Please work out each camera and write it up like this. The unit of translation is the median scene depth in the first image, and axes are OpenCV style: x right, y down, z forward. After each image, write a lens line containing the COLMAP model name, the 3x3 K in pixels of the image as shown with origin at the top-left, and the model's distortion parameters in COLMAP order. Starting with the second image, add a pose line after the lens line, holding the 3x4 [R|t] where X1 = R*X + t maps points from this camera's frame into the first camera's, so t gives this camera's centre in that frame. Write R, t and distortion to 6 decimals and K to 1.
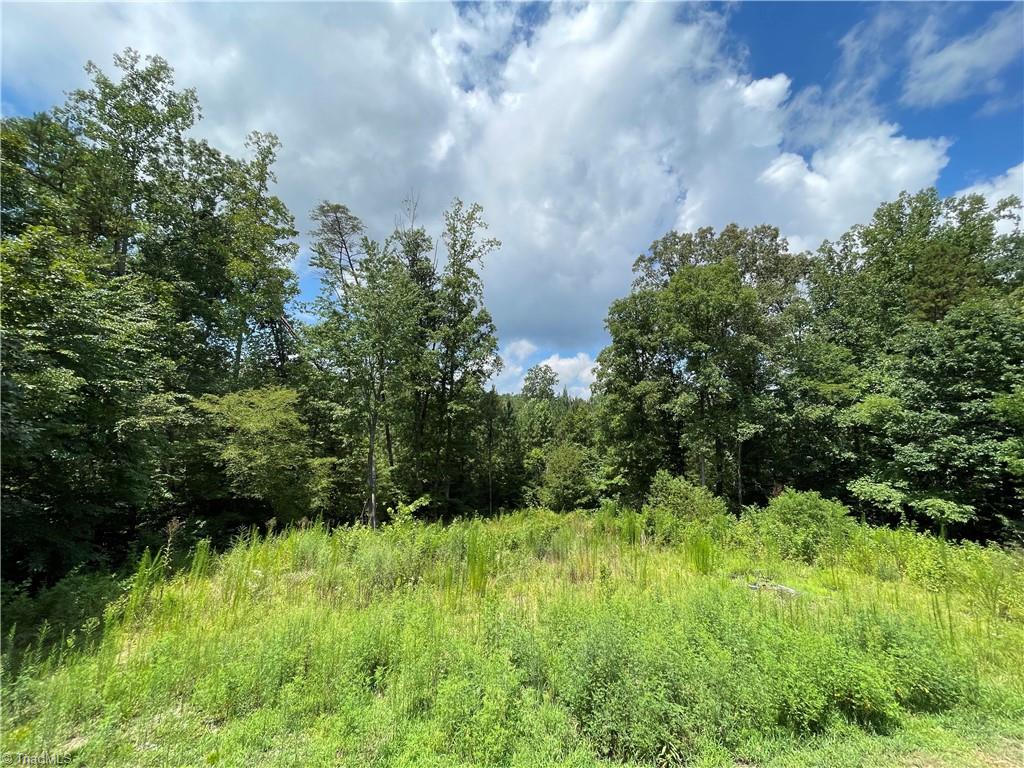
lens RADIAL K [[410.0, 0, 509.9], [0, 410.0, 382.2], [0, 0, 1]] dist [-0.006340, 0.001189]
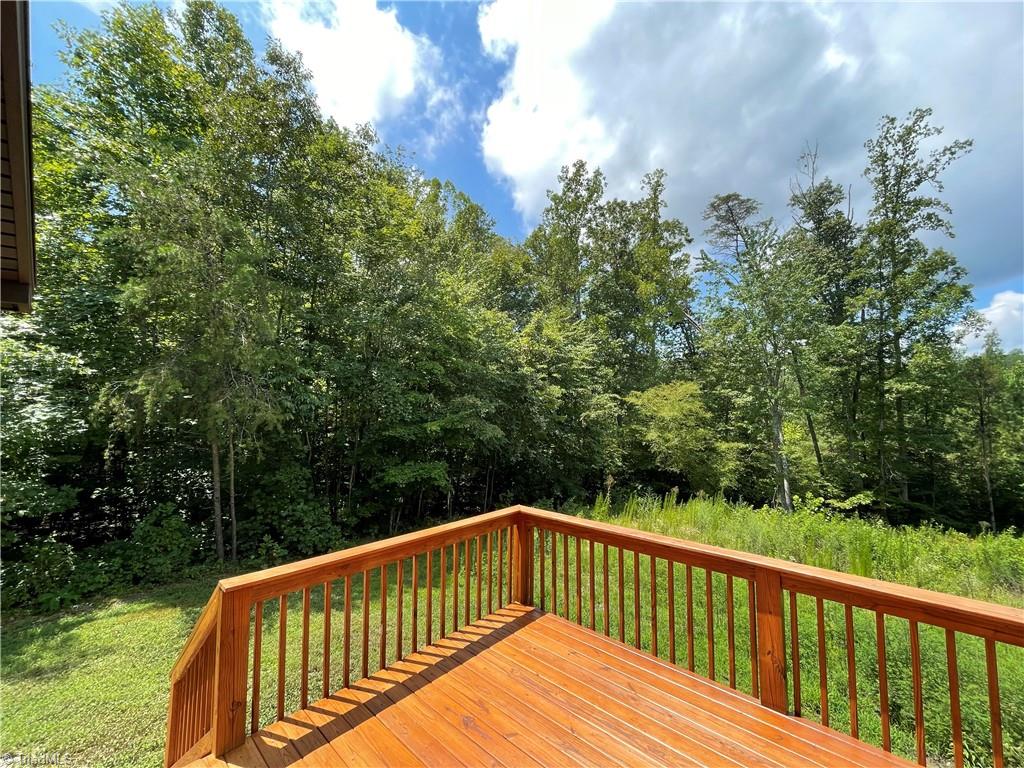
lens RADIAL K [[410.0, 0, 512.0], [0, 410.0, 385.7], [0, 0, 1]] dist [-0.006340, 0.001189]
pose [[0.559513, -0.067585, -0.826061, 0.093047], [0.105847, 0.994335, -0.009660, -0.011311], [0.822035, -0.082031, 0.563497, -0.053794]]
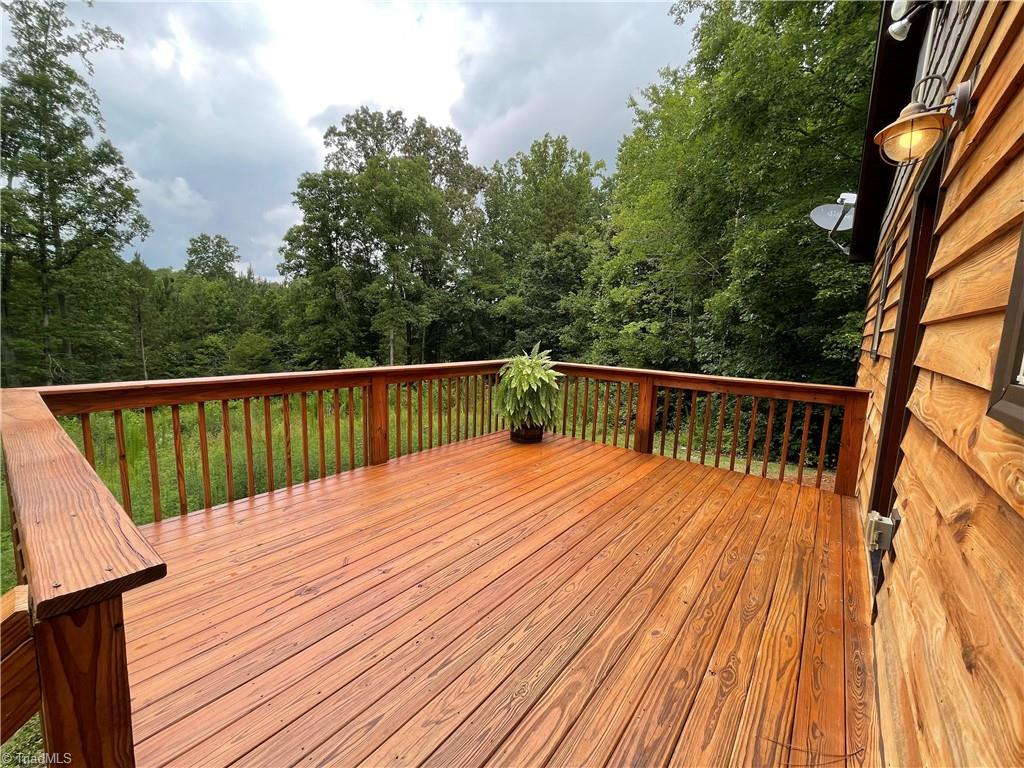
lens RADIAL K [[410.0, 0, 515.1], [0, 410.0, 387.9], [0, 0, 1]] dist [-0.006340, 0.001189]
pose [[0.763015, -0.087273, 0.640462, -0.011678], [-0.090775, 0.966556, 0.239854, 0.002815], [-0.639975, -0.241150, 0.729575, -0.084388]]
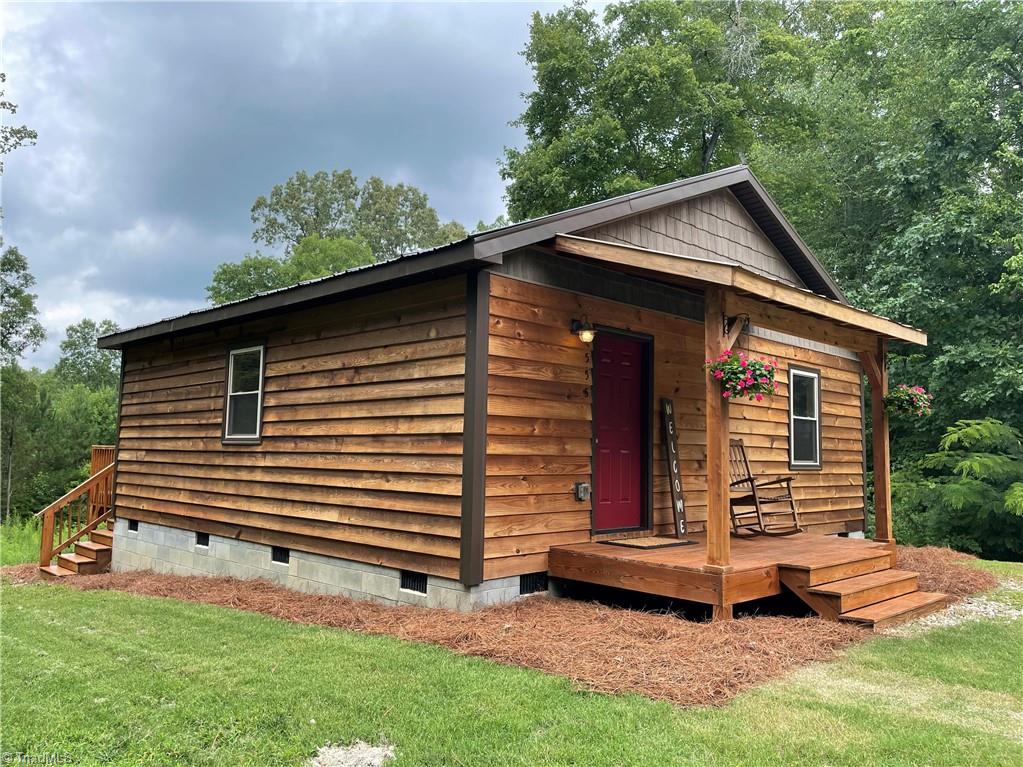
lens RADIAL K [[812.4, 0, 507.9], [0, 812.4, 390.0], [0, 0, 1]] dist [0.044403, -0.007965]
pose [[0.847995, 0.033919, 0.528917, -0.082472], [-0.056988, 0.998000, 0.027365, -0.034000], [-0.526931, -0.053347, 0.848232, -0.549874]]
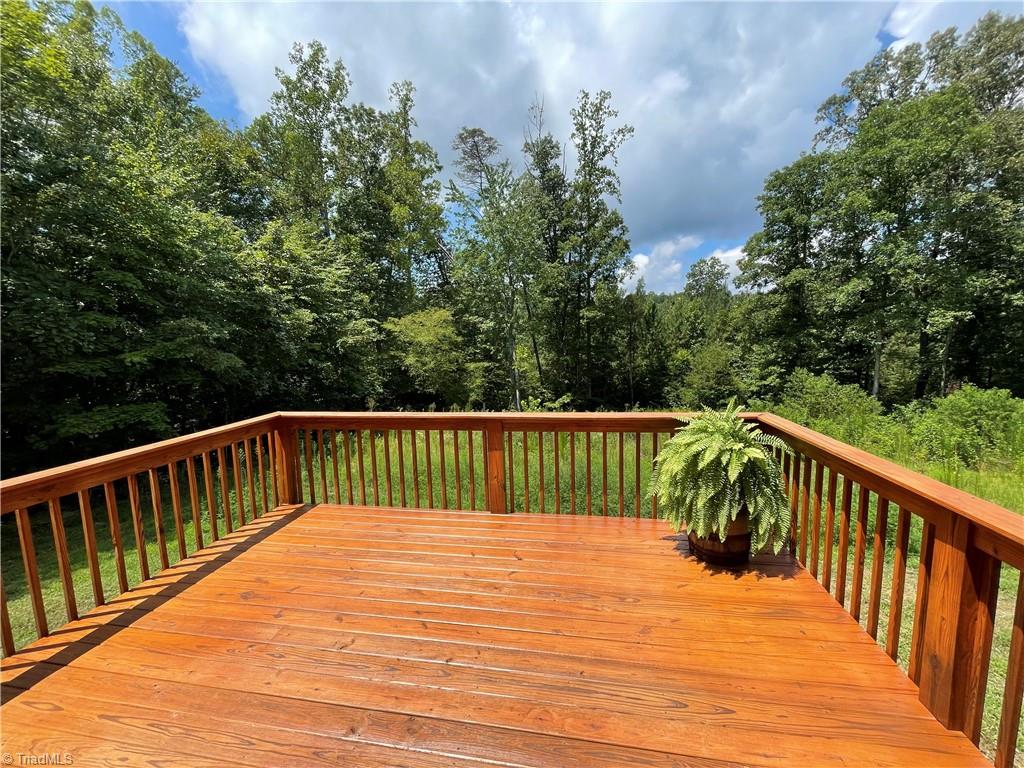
lens RADIAL K [[410.0, 0, 511.9], [0, 410.0, 383.1], [0, 0, 1]] dist [-0.006340, 0.001189]
pose [[0.917560, -0.001889, -0.397594, 0.100692], [0.091888, 0.973924, 0.207432, -0.002717], [0.386834, -0.226865, 0.893807, -0.064838]]
